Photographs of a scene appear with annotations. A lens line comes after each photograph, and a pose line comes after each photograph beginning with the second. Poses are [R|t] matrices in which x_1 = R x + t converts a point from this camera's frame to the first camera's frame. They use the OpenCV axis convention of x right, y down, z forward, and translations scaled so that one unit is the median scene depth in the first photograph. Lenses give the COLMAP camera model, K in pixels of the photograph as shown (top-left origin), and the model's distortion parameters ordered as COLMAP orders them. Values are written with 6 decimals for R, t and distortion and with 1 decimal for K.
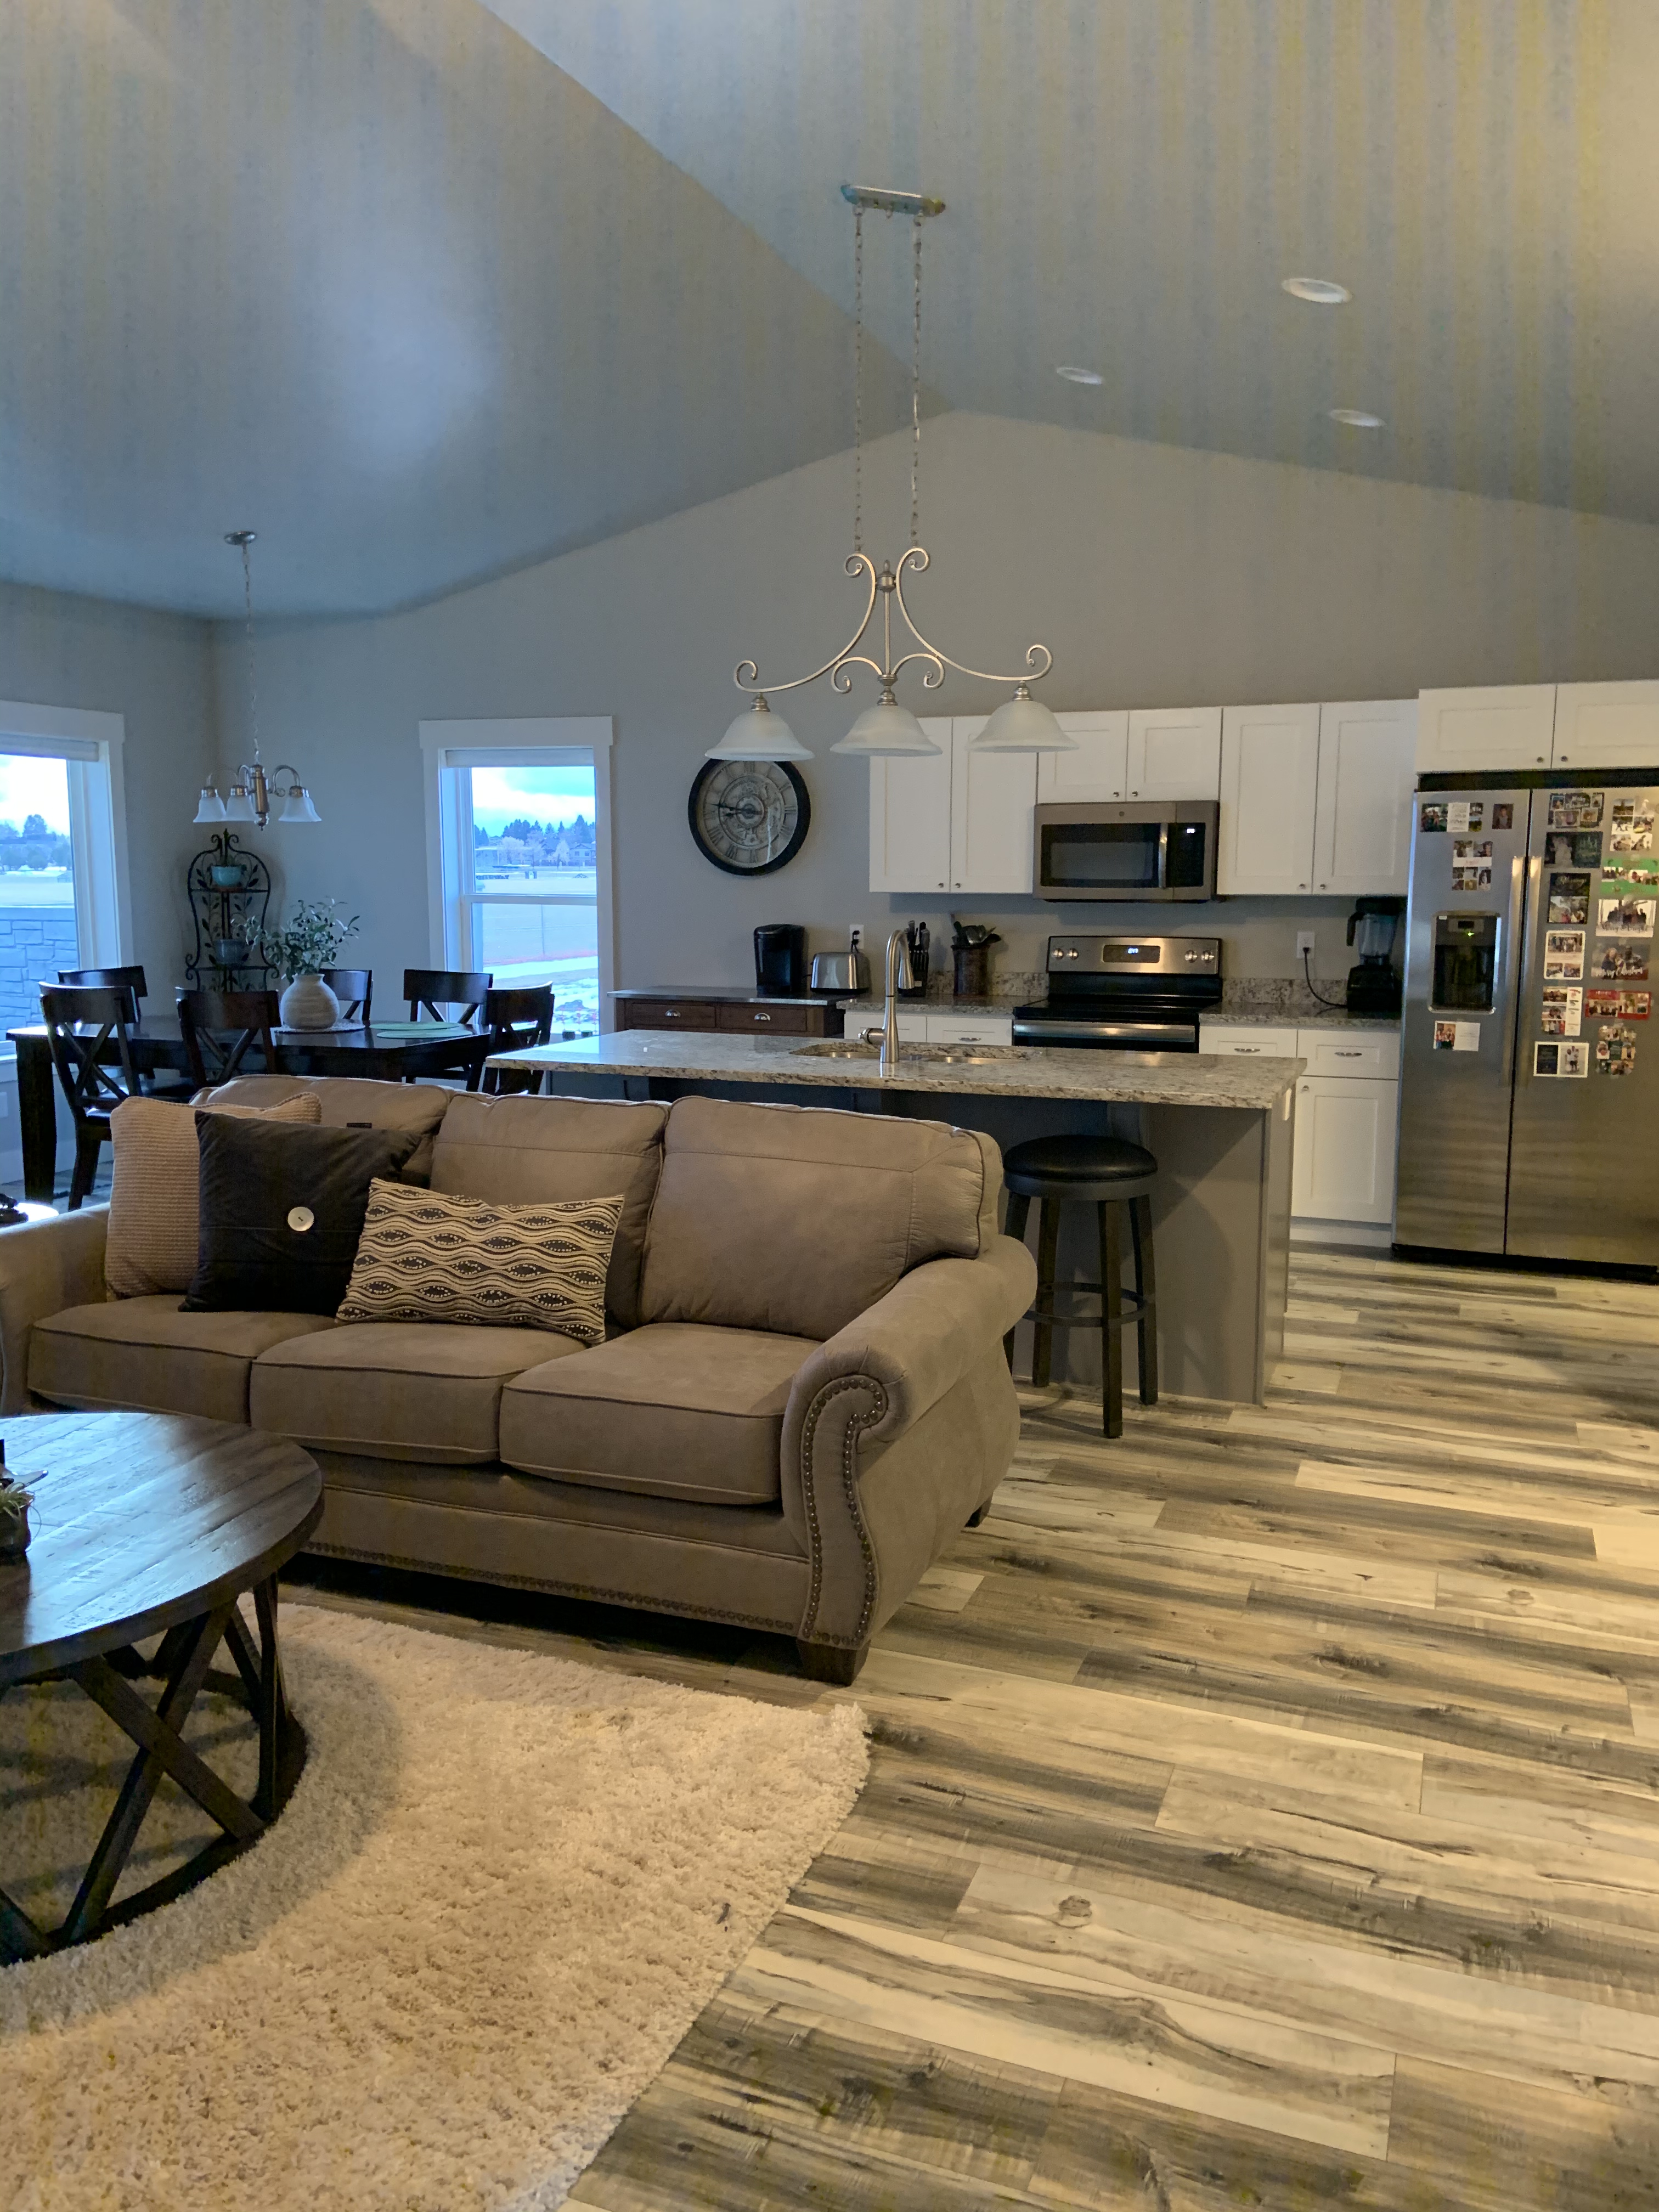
lens RADIAL K [[1652.1, 0, 829.5], [0, 1652.1, 1106.0], [0, 0, 1]] dist [0.116753, -0.172488]
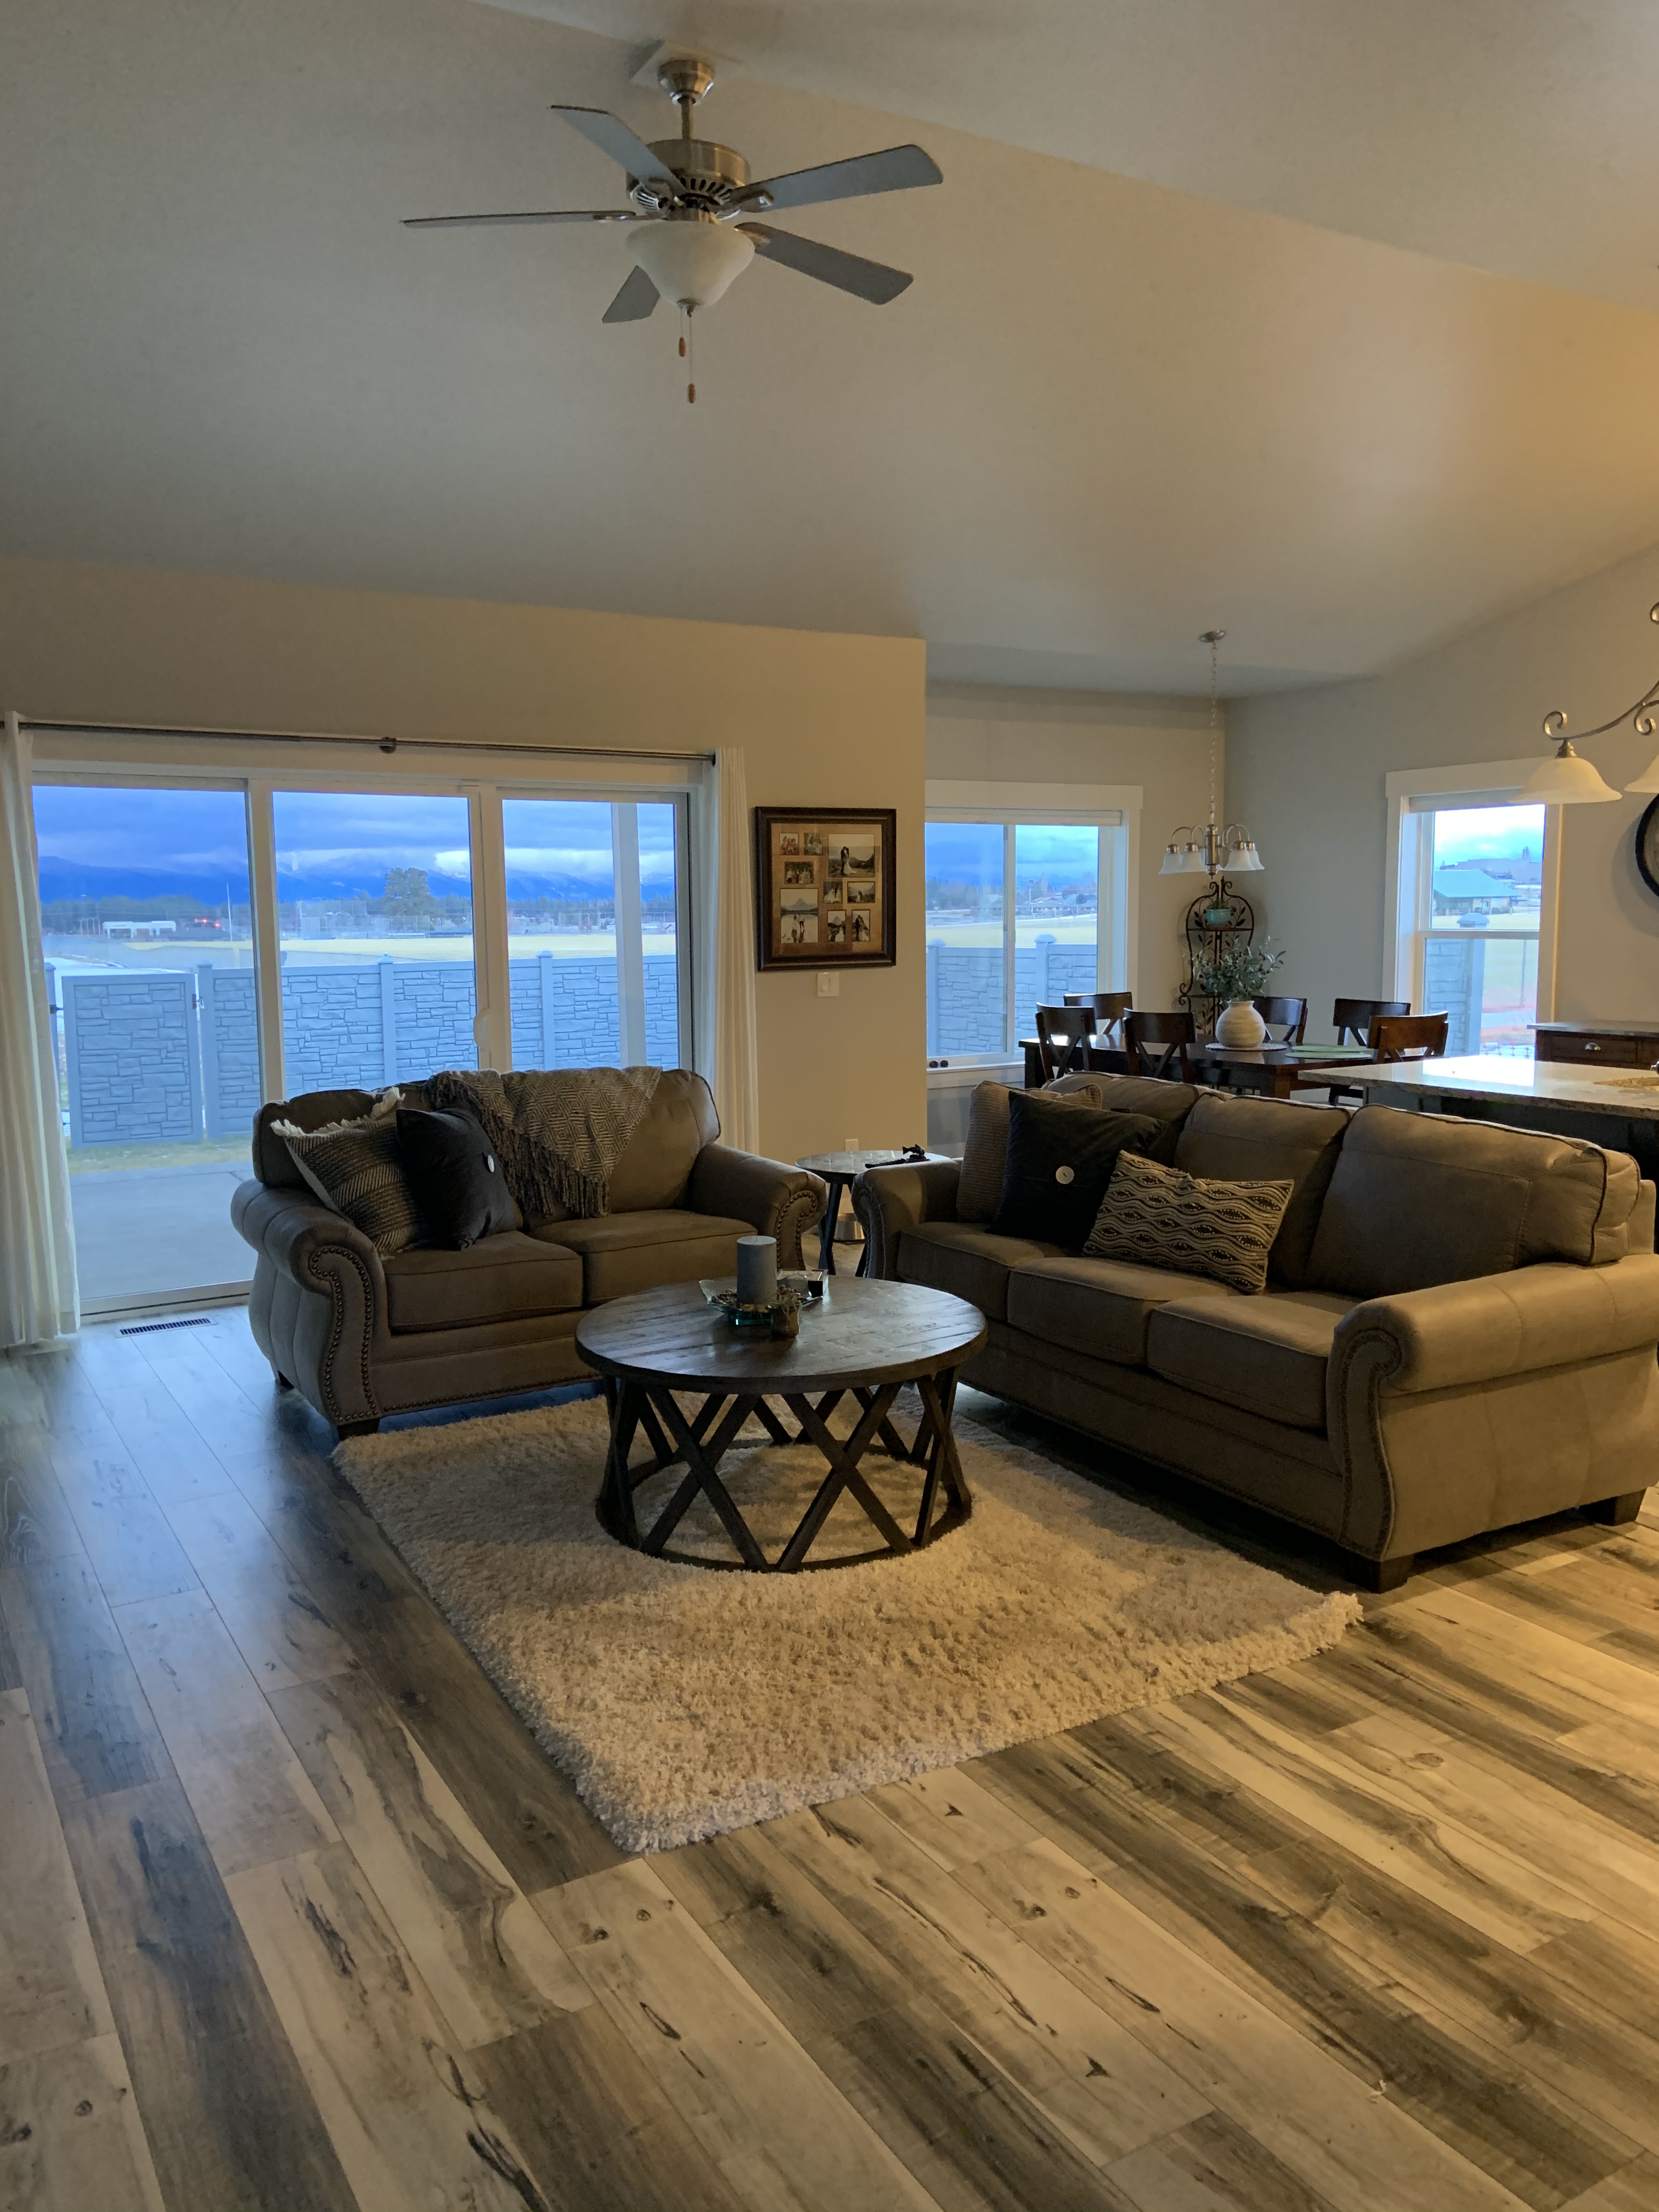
lens RADIAL K [[1652.1, 0, 829.5], [0, 1652.1, 1106.0], [0, 0, 1]] dist [0.116753, -0.172488]
pose [[0.786115, 0.065494, -0.614600, 0.431199], [-0.078210, 0.996918, 0.006199, 0.022985], [0.613111, 0.043195, 0.788815, -0.210908]]
